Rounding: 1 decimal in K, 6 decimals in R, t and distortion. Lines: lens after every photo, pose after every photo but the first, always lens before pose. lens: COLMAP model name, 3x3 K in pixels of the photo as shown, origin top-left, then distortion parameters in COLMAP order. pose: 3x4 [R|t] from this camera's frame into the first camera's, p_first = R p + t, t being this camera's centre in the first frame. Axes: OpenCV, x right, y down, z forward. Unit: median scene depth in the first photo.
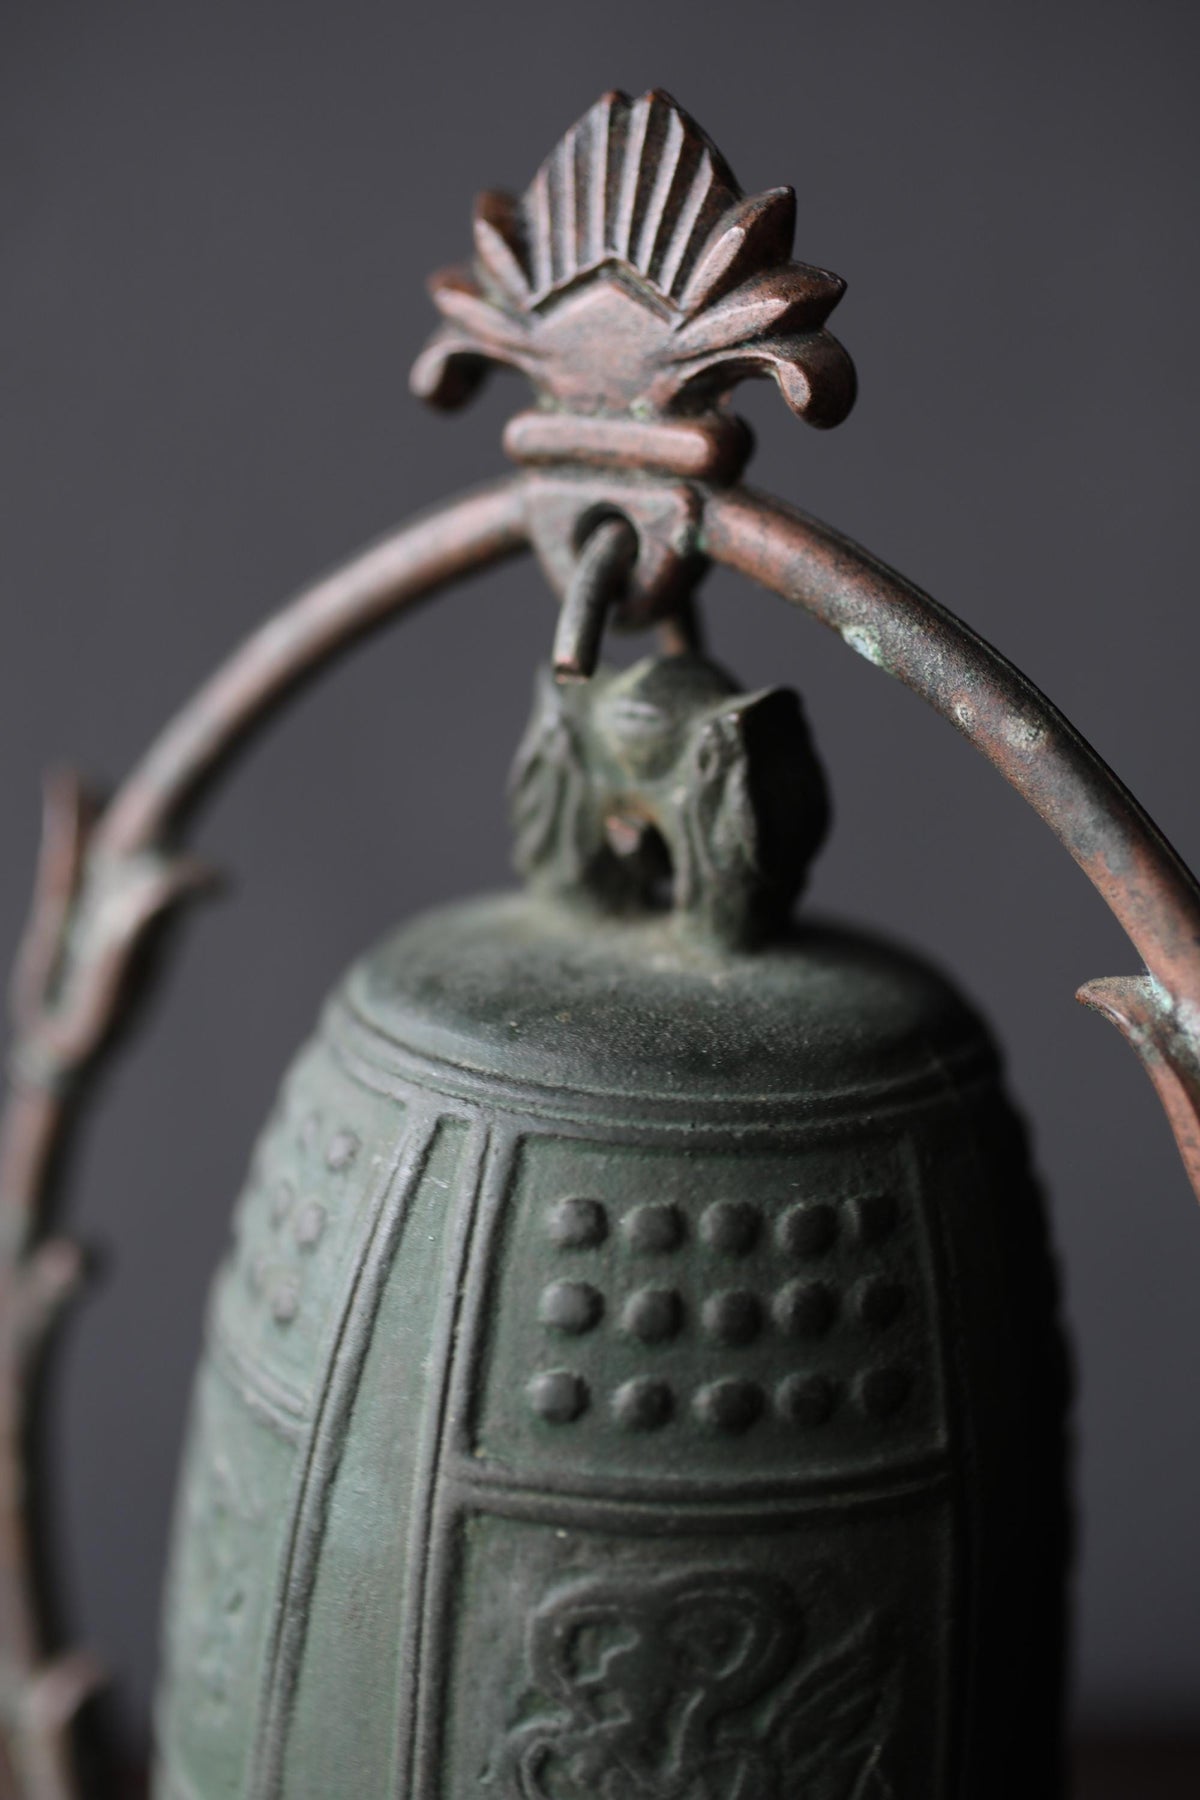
lens RADIAL K [[3044.4, 0, 600.0], [0, 3044.4, 900.0], [0, 0, 1]] dist [-0.021864, 0.300235]
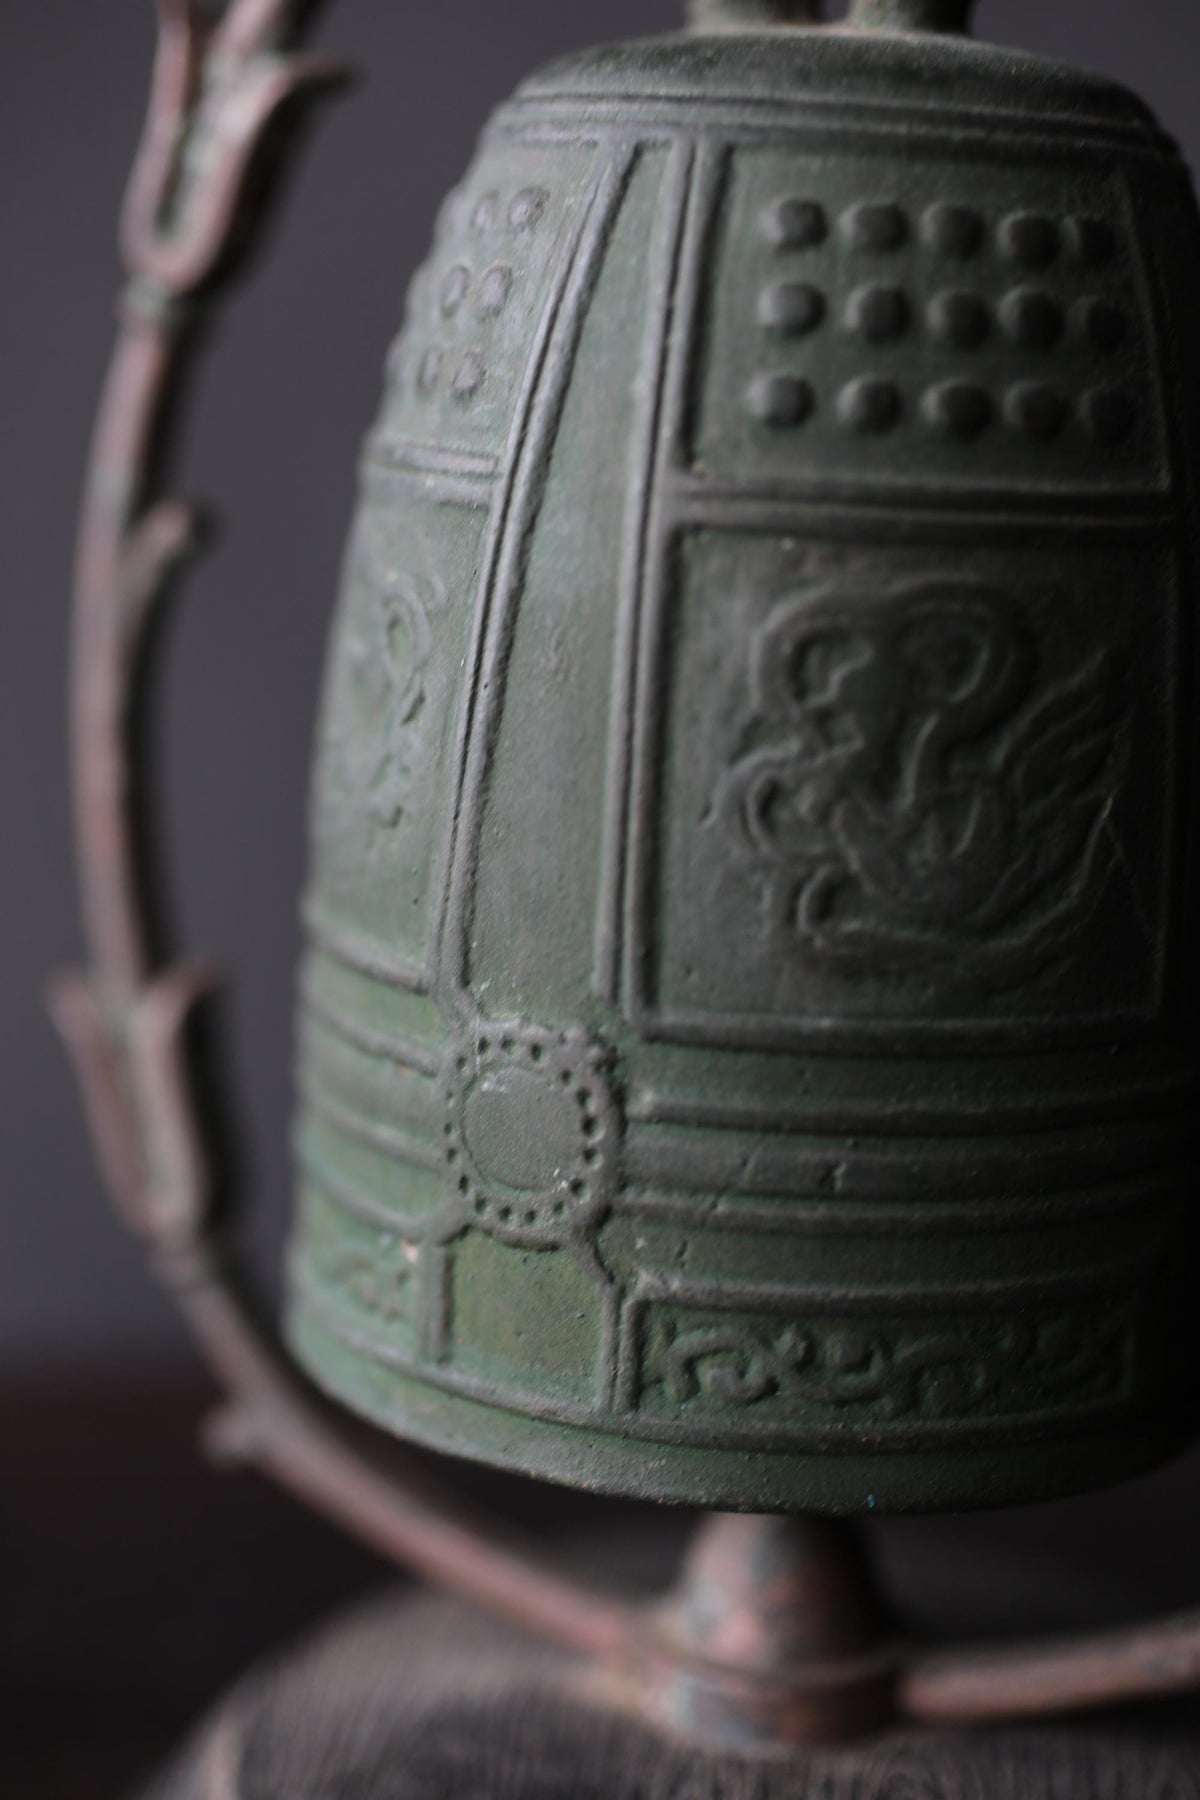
lens RADIAL K [[3044.4, 0, 600.0], [0, 3044.4, 900.0], [0, 0, 1]] dist [-0.021864, 0.300235]
pose [[0.998018, -0.021277, 0.059217, -0.127736], [0.024056, 0.998623, -0.046620, 0.357131], [-0.058144, 0.047952, 0.997156, 0.062004]]
